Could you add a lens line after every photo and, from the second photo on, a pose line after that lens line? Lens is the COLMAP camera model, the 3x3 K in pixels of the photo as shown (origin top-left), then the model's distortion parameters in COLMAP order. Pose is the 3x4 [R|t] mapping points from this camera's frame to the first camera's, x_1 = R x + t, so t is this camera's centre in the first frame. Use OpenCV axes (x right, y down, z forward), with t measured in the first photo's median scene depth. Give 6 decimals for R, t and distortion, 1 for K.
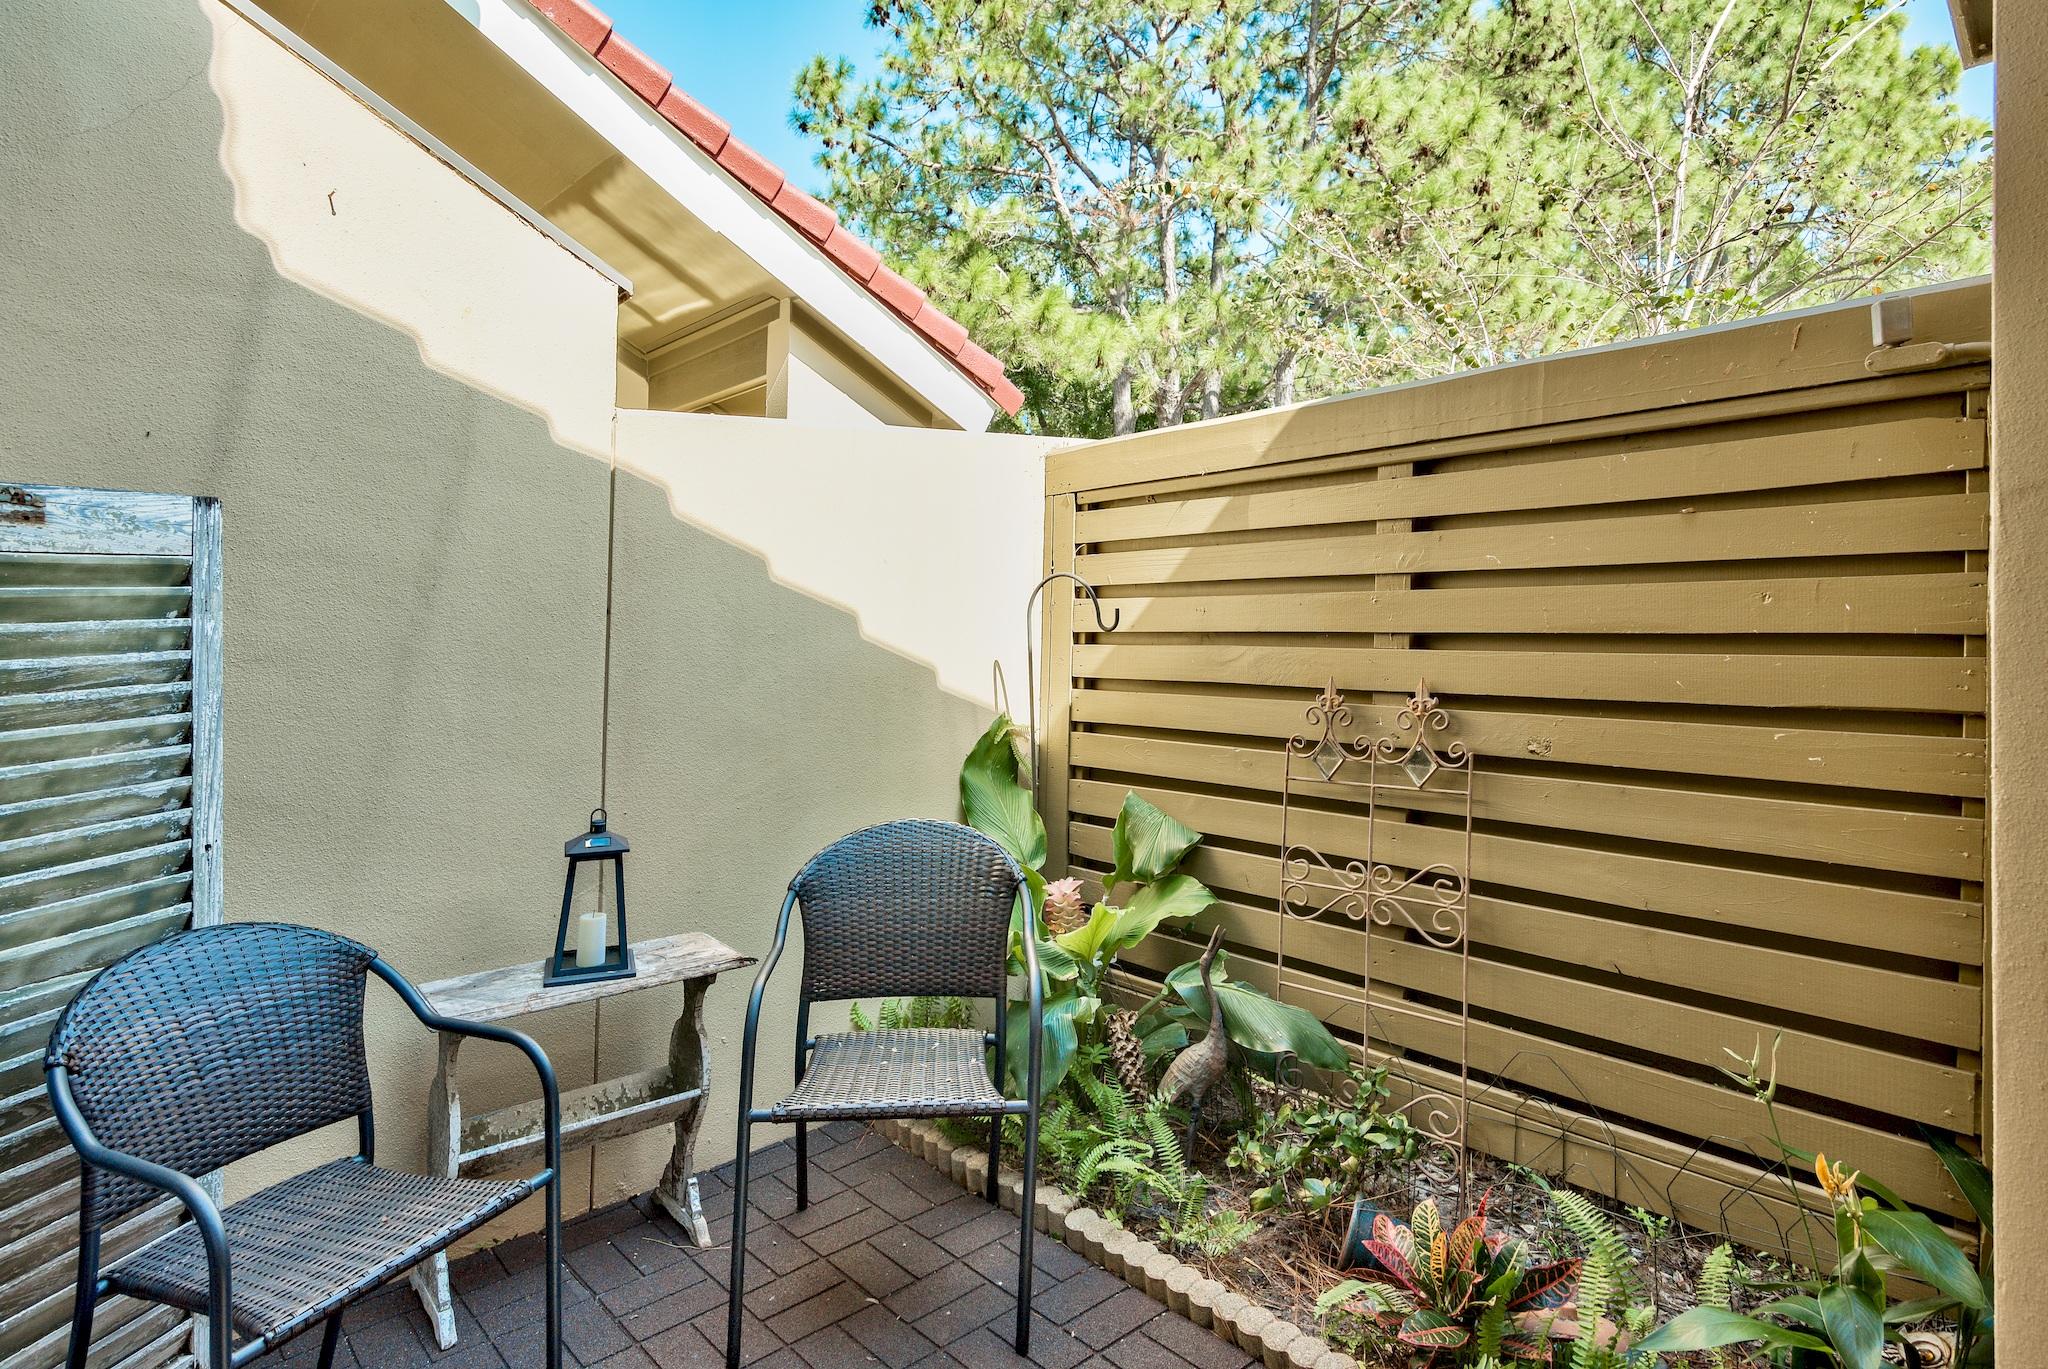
lens RADIAL K [[1211.7, 0, 1033.0], [0, 1211.7, 480.5], [0, 0, 1]] dist [0.005193, 0.000092]
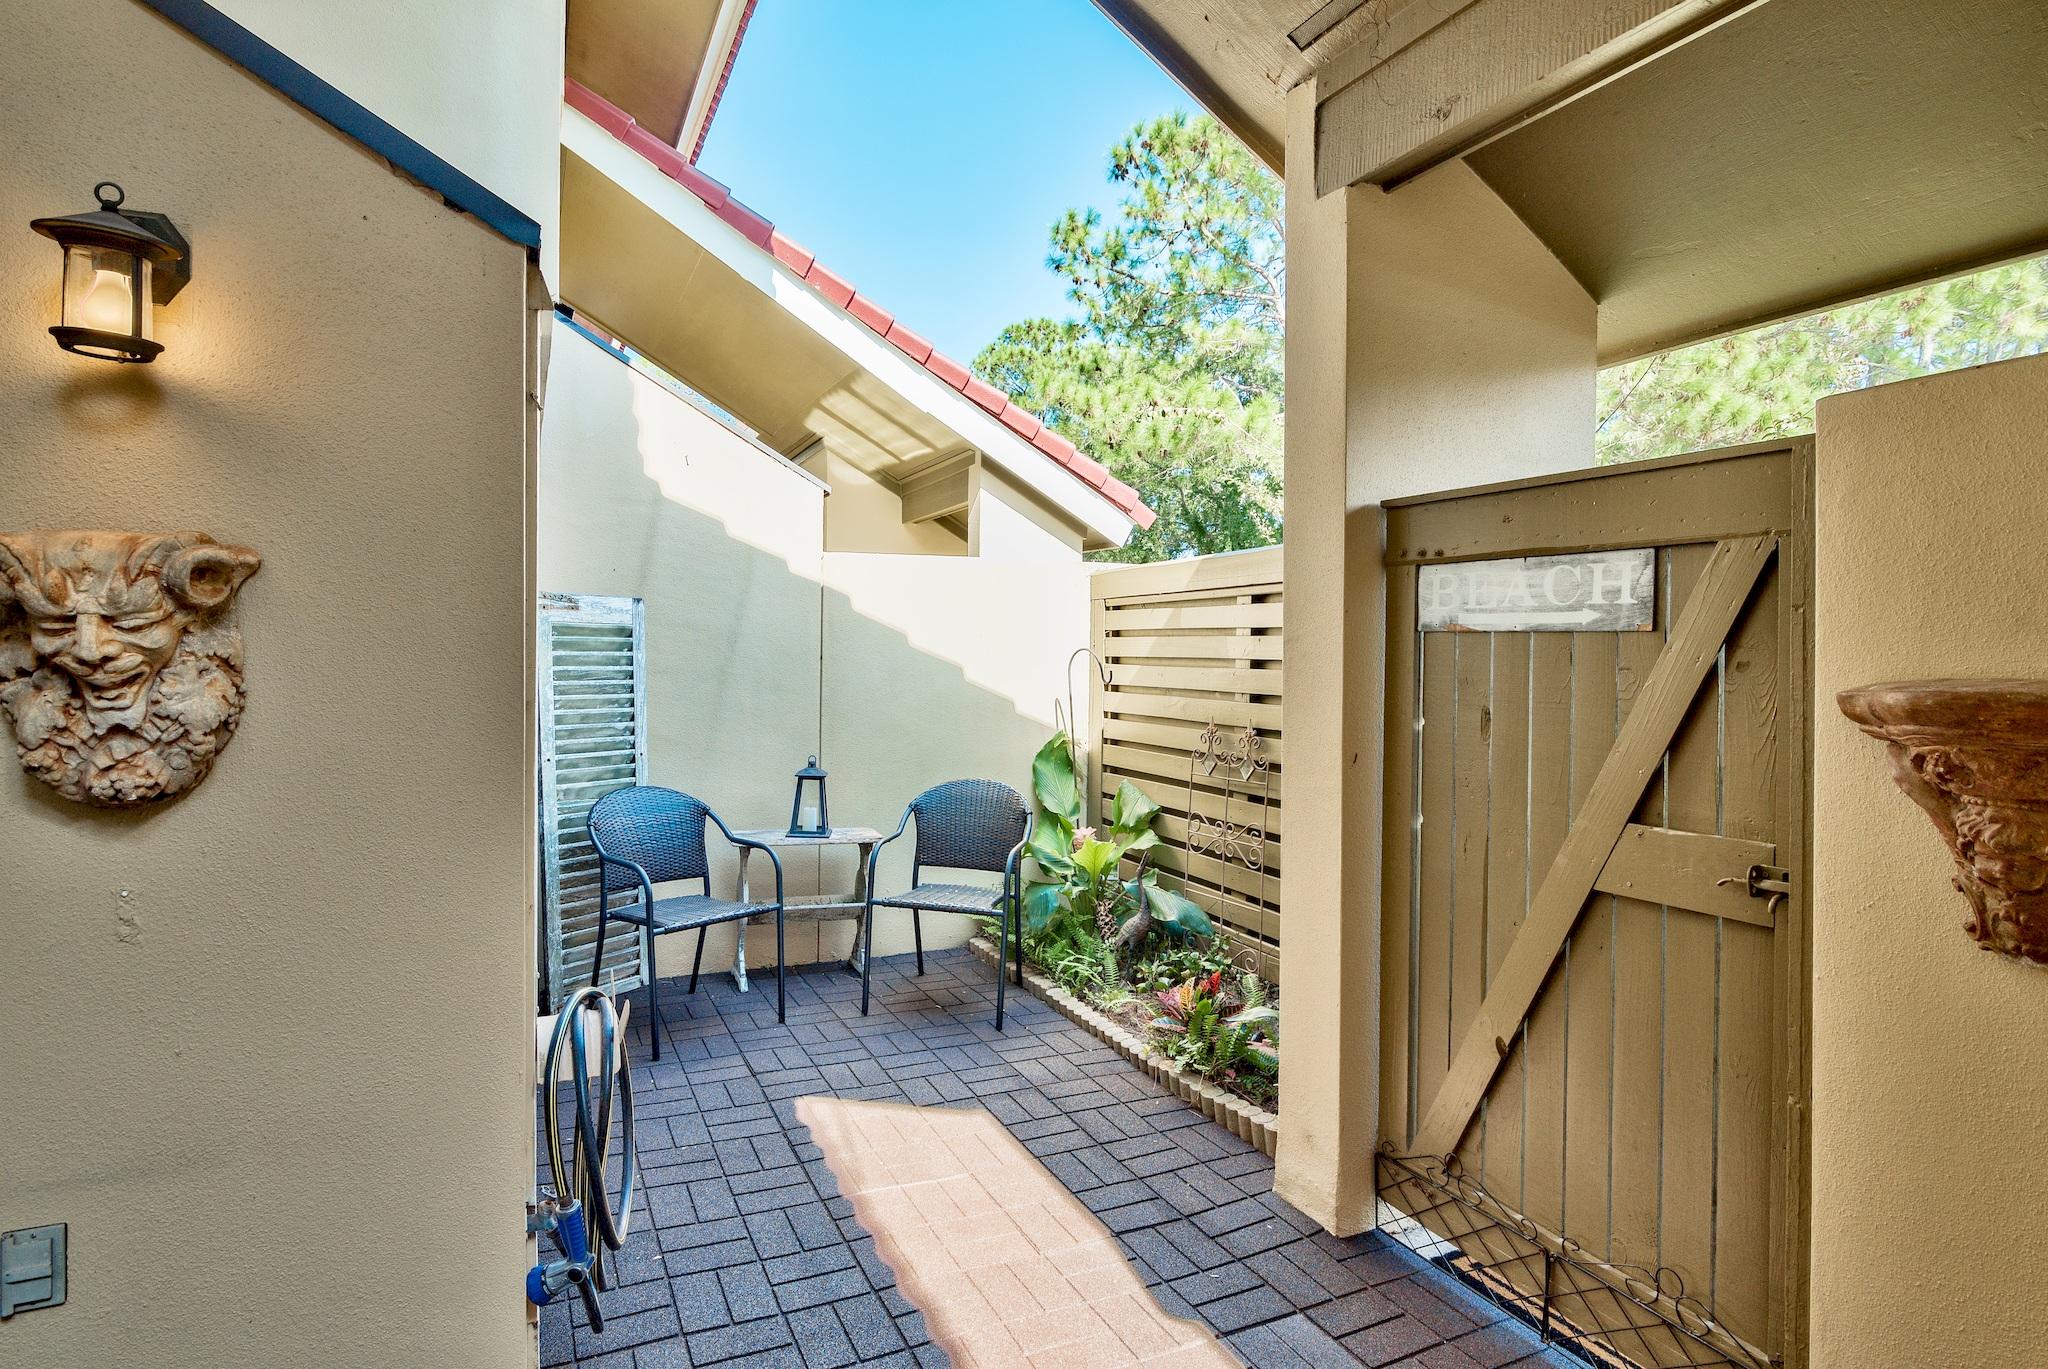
lens RADIAL K [[1027.7, 0, 1014.6], [0, 1027.7, 678.7], [0, 0, 1]] dist [0.000606, -0.000249]
pose [[0.969563, 0.055624, -0.238440, 0.312903], [-0.026362, 0.991907, 0.124200, -0.064661], [0.243419, -0.114134, 0.963183, -0.464492]]
